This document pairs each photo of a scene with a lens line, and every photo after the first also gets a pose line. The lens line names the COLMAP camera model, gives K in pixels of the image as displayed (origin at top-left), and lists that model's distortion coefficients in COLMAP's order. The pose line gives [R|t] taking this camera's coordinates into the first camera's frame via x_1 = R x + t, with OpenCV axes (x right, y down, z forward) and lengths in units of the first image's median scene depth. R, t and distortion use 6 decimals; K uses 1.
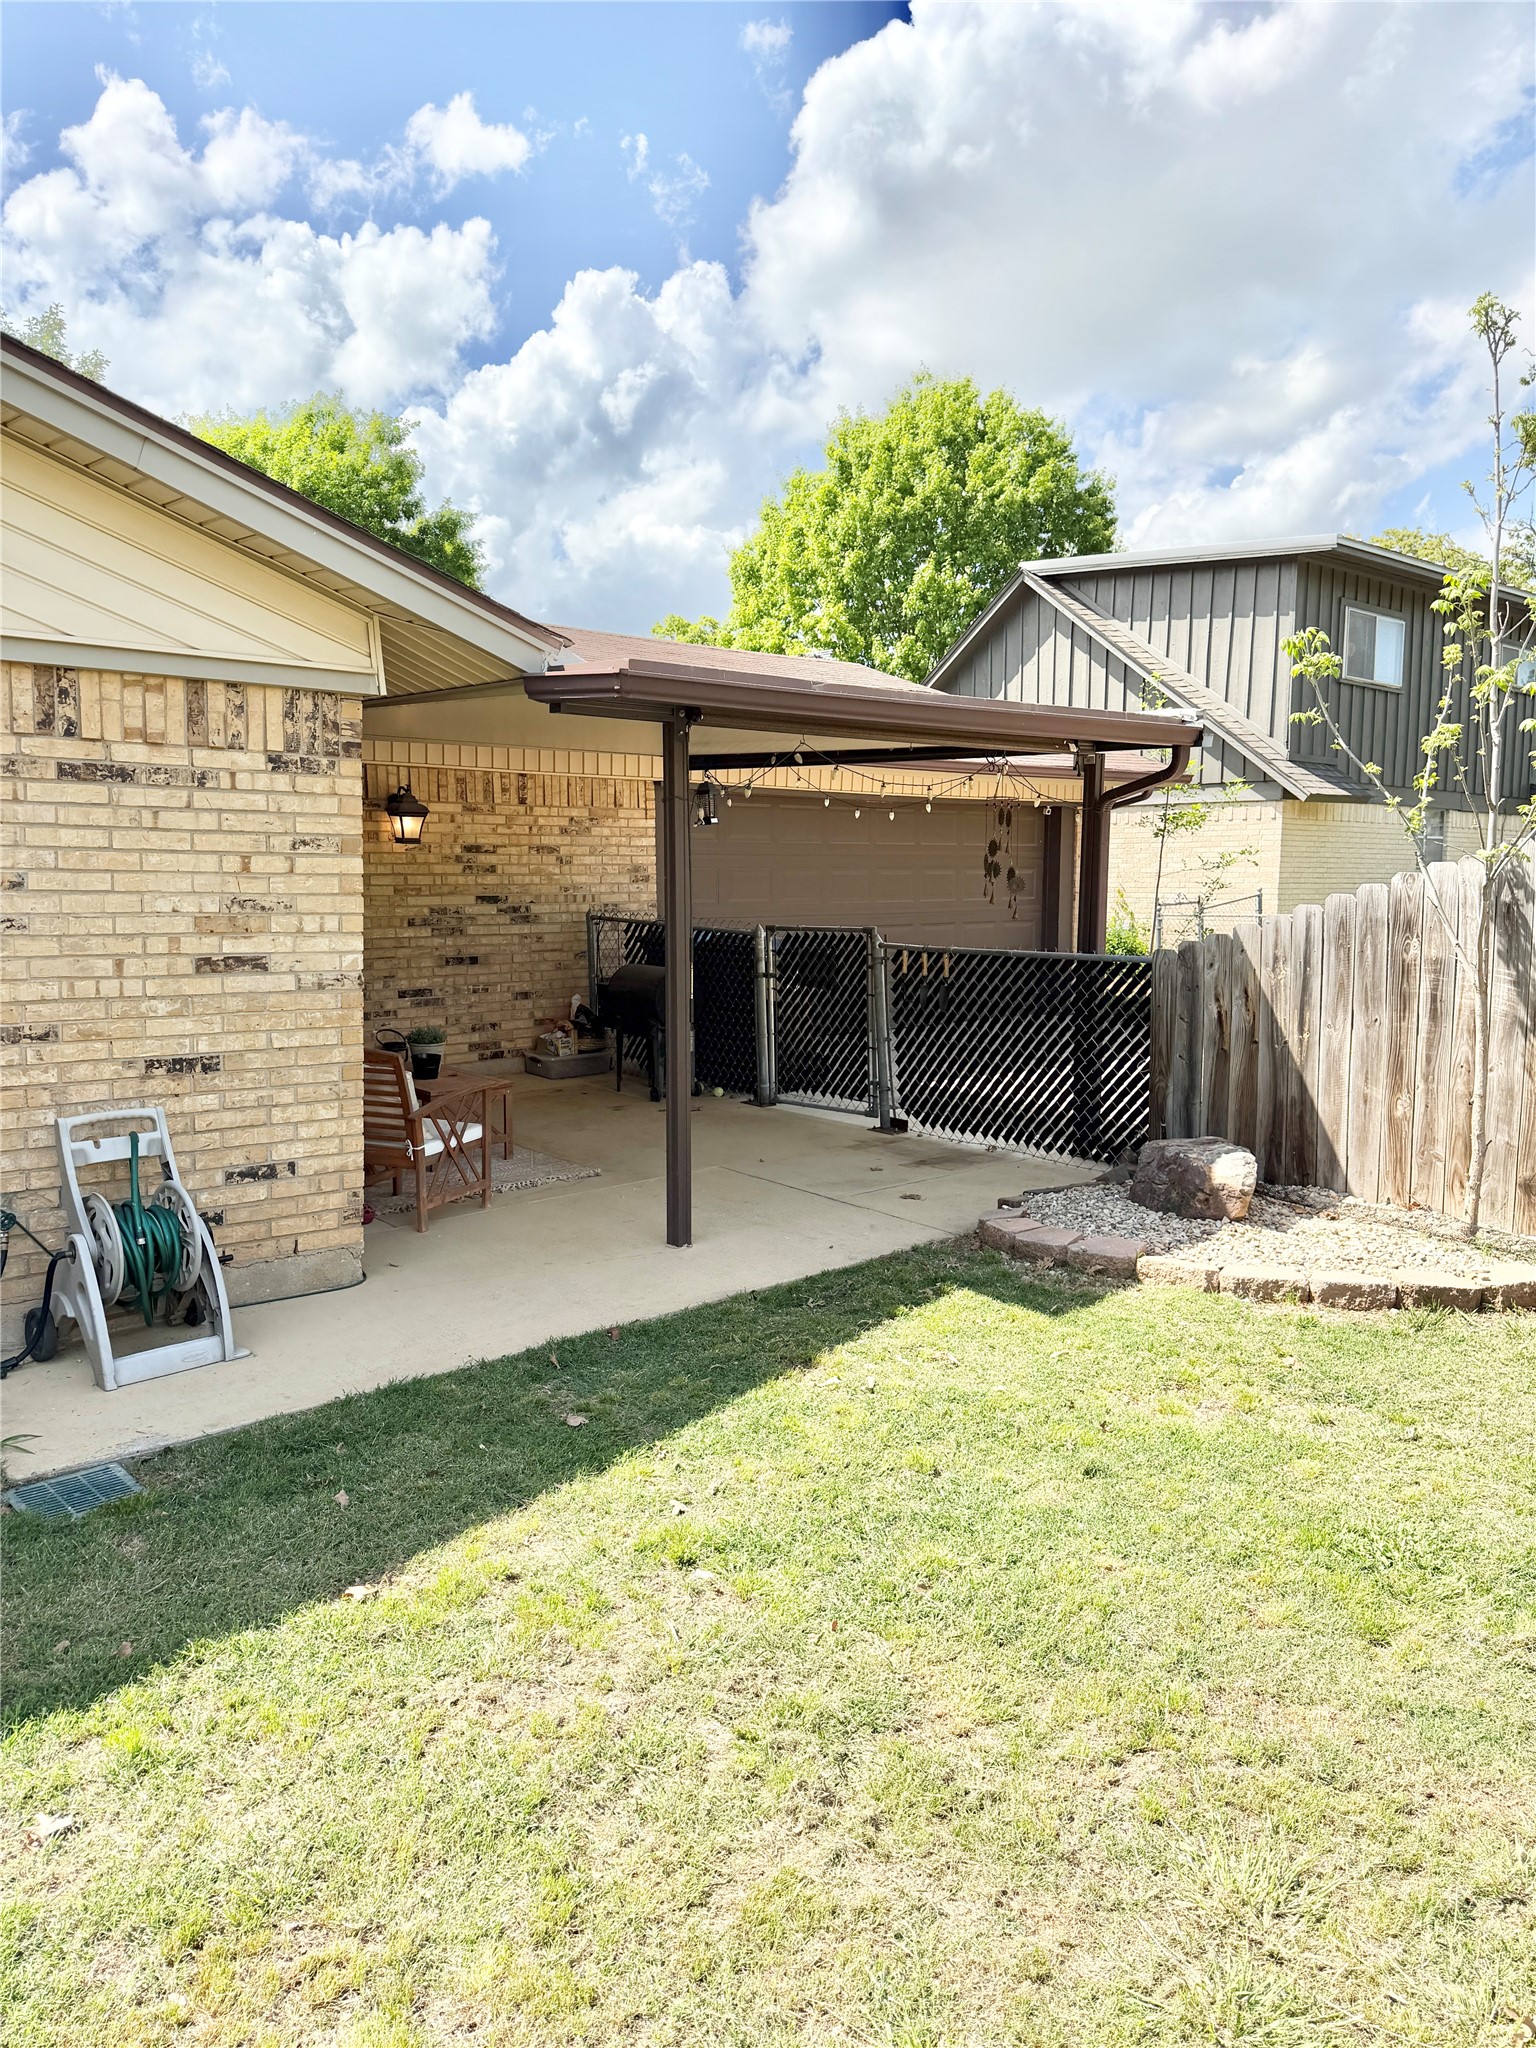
lens RADIAL K [[1446.4, 0, 773.2], [0, 1446.4, 1034.6], [0, 0, 1]] dist [0.062442, -0.085246]
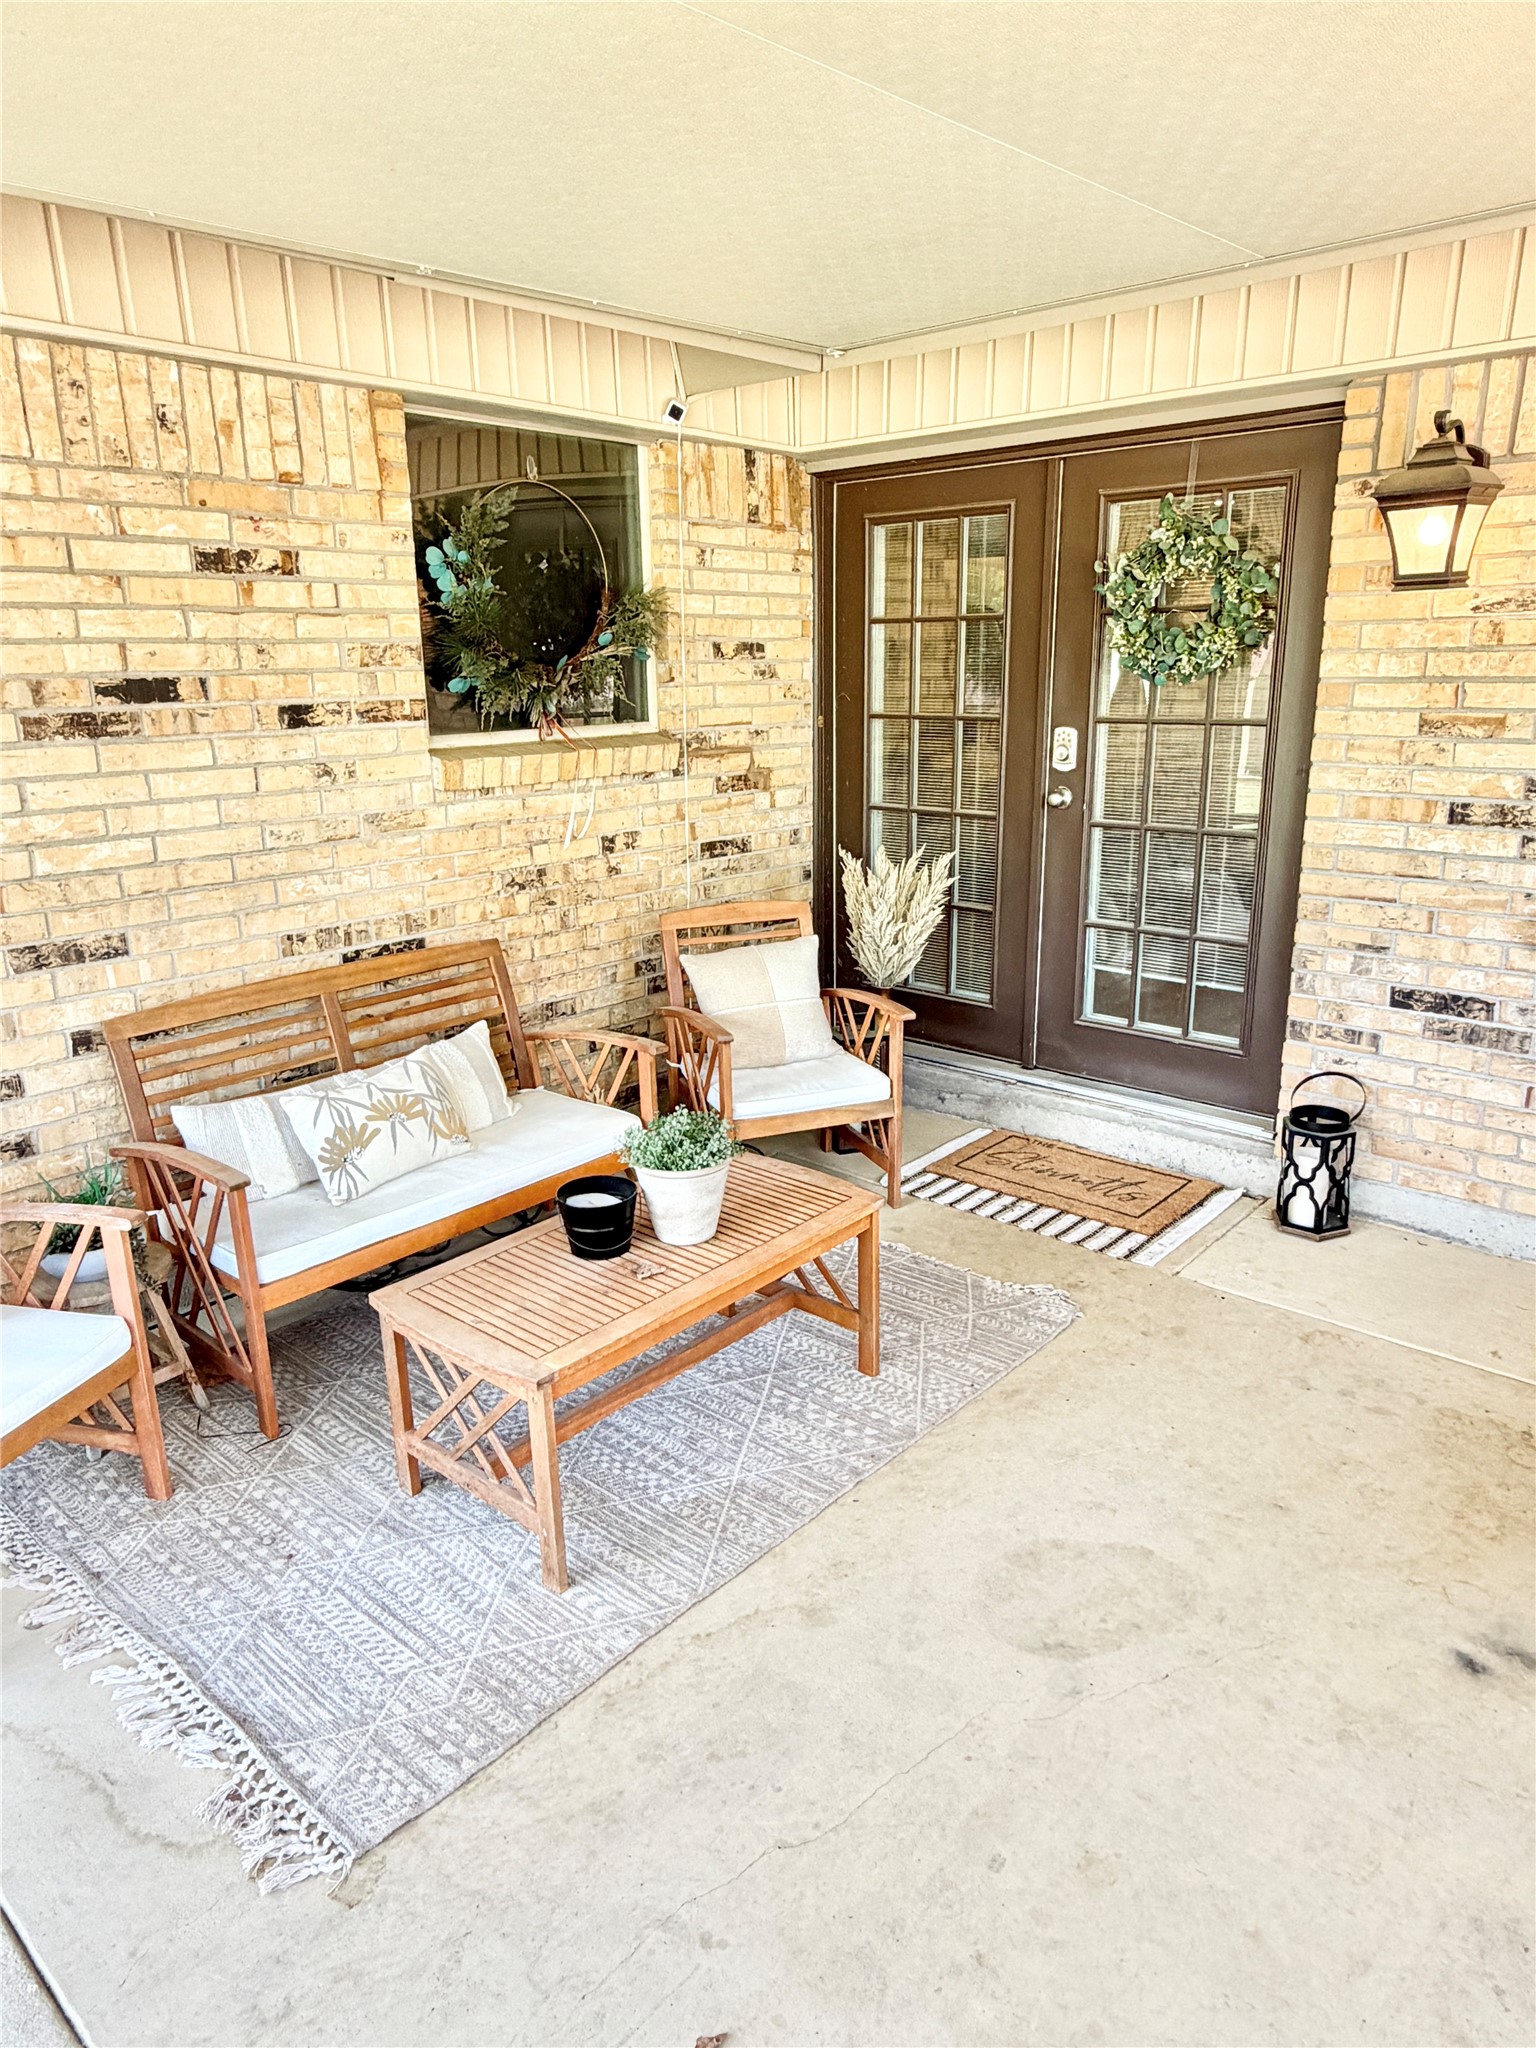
lens RADIAL K [[1325.3, 0, 765.5], [0, 1325.3, 1011.9], [0, 0, 1]] dist [0.005835, 0.002571]
pose [[0.132011, 0.249169, -0.959420, 0.060772], [-0.106139, 0.965880, 0.236243, -0.089408], [0.985549, 0.070645, 0.153954, 0.780025]]
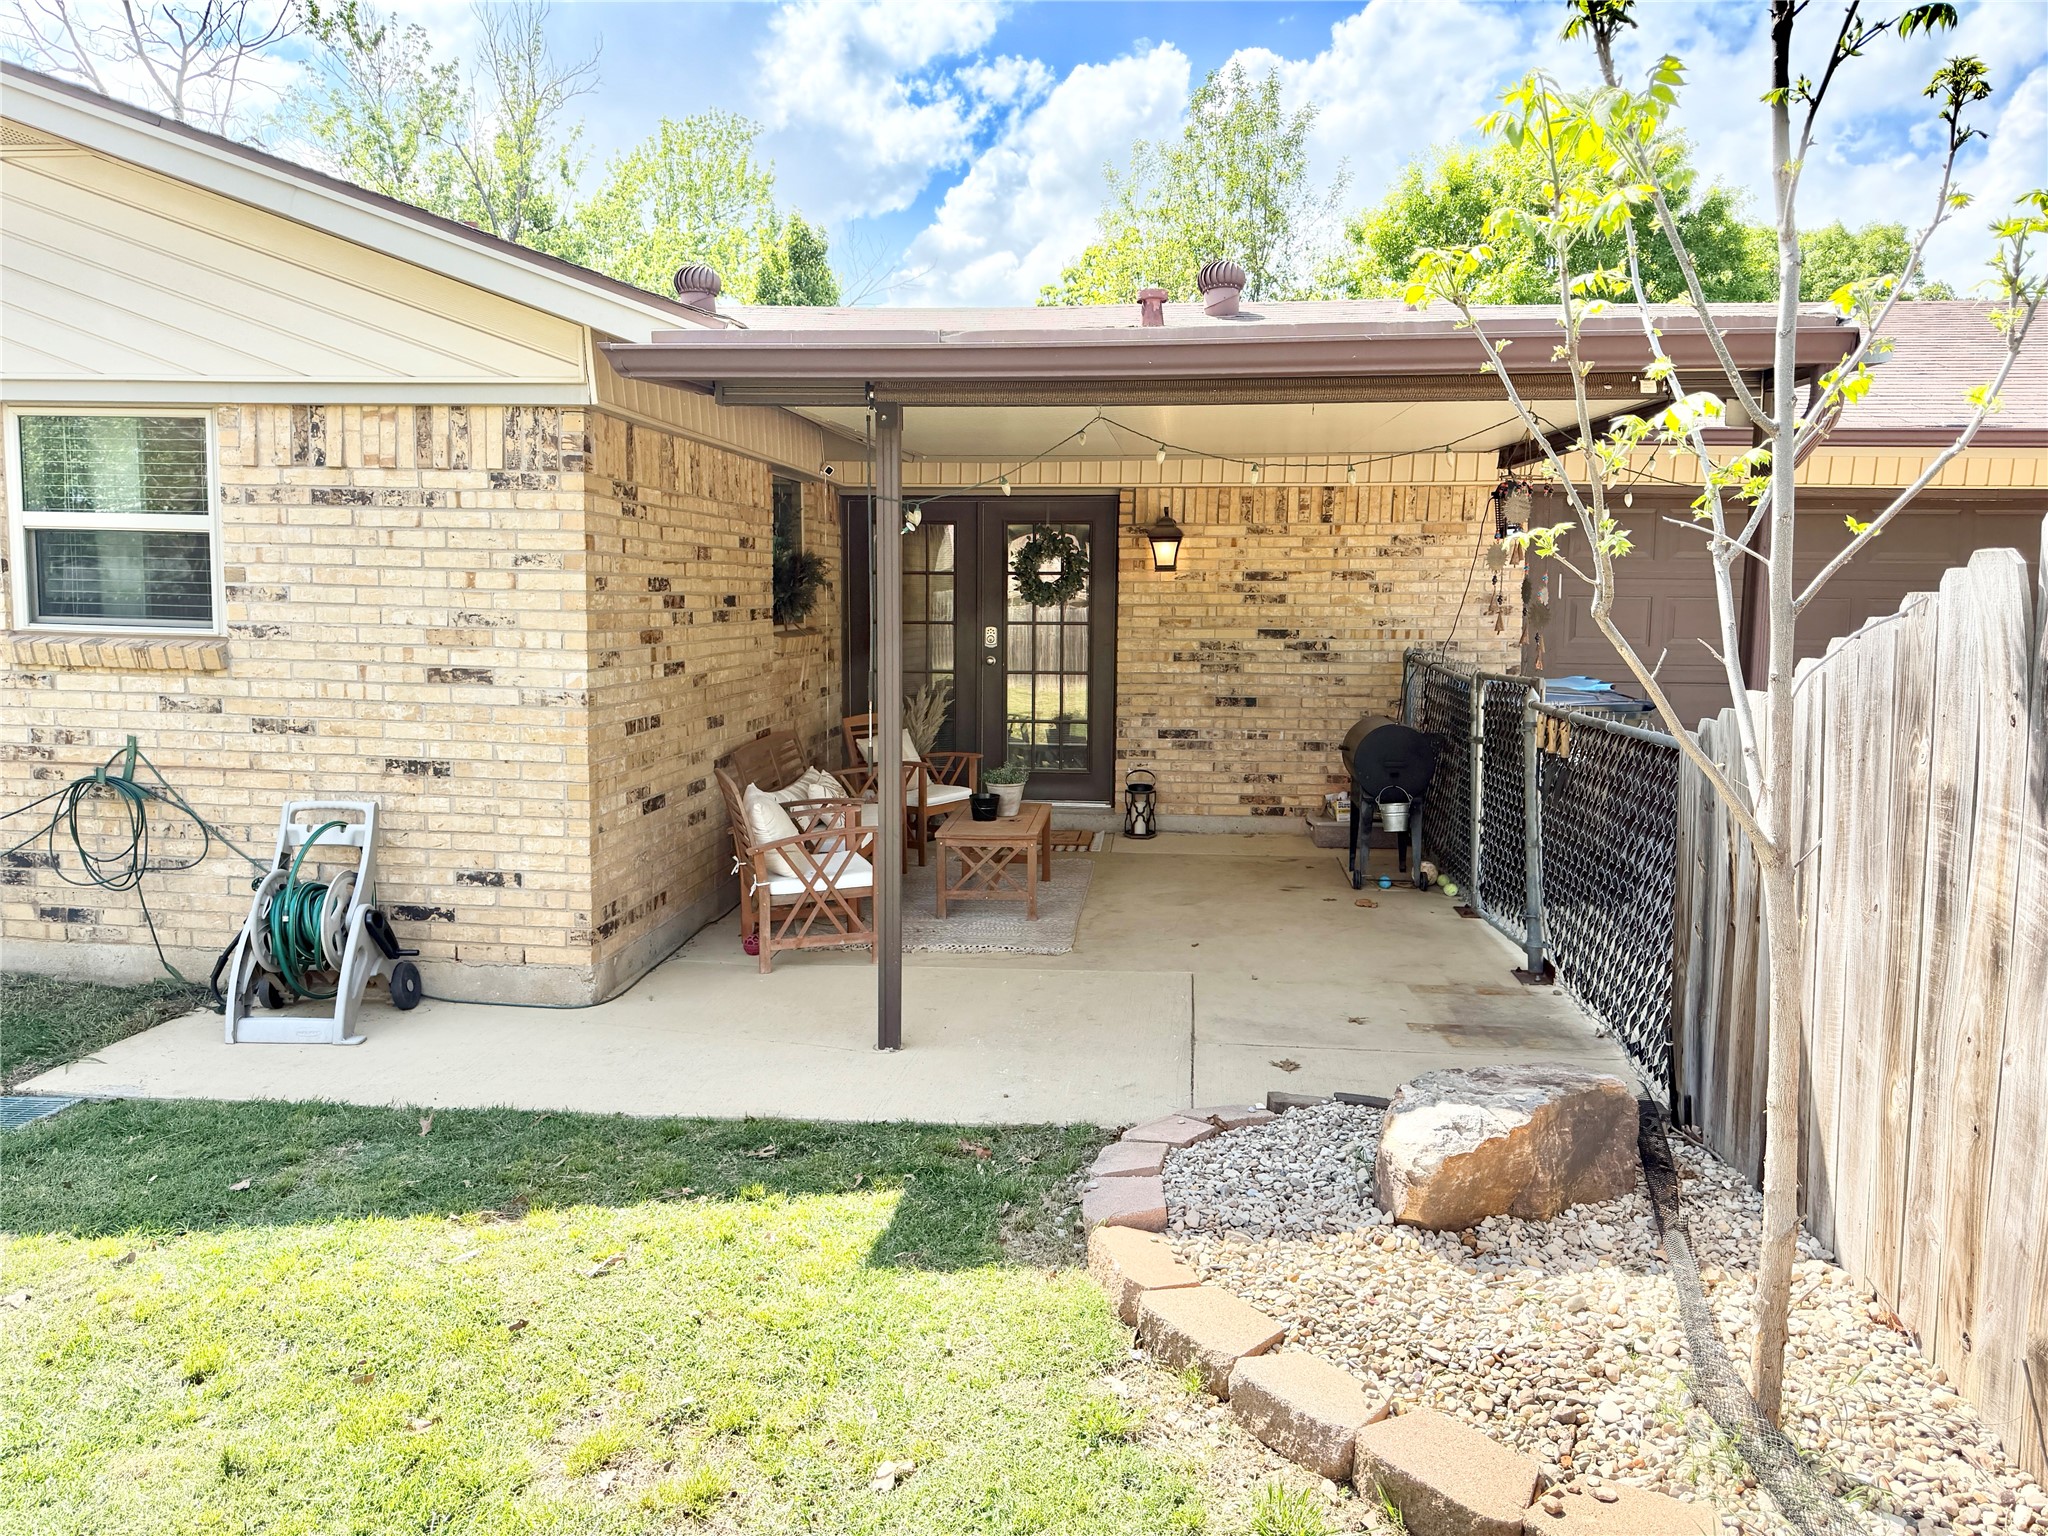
lens RADIAL K [[1446.4, 0, 1019.9], [0, 1446.4, 763.3], [0, 0, 1]] dist [0.062442, -0.085246]
pose [[0.689656, 0.083193, -0.719343, 0.346556], [-0.090465, 0.995495, 0.028399, -0.027036], [0.718464, 0.045489, 0.694075, 0.295614]]
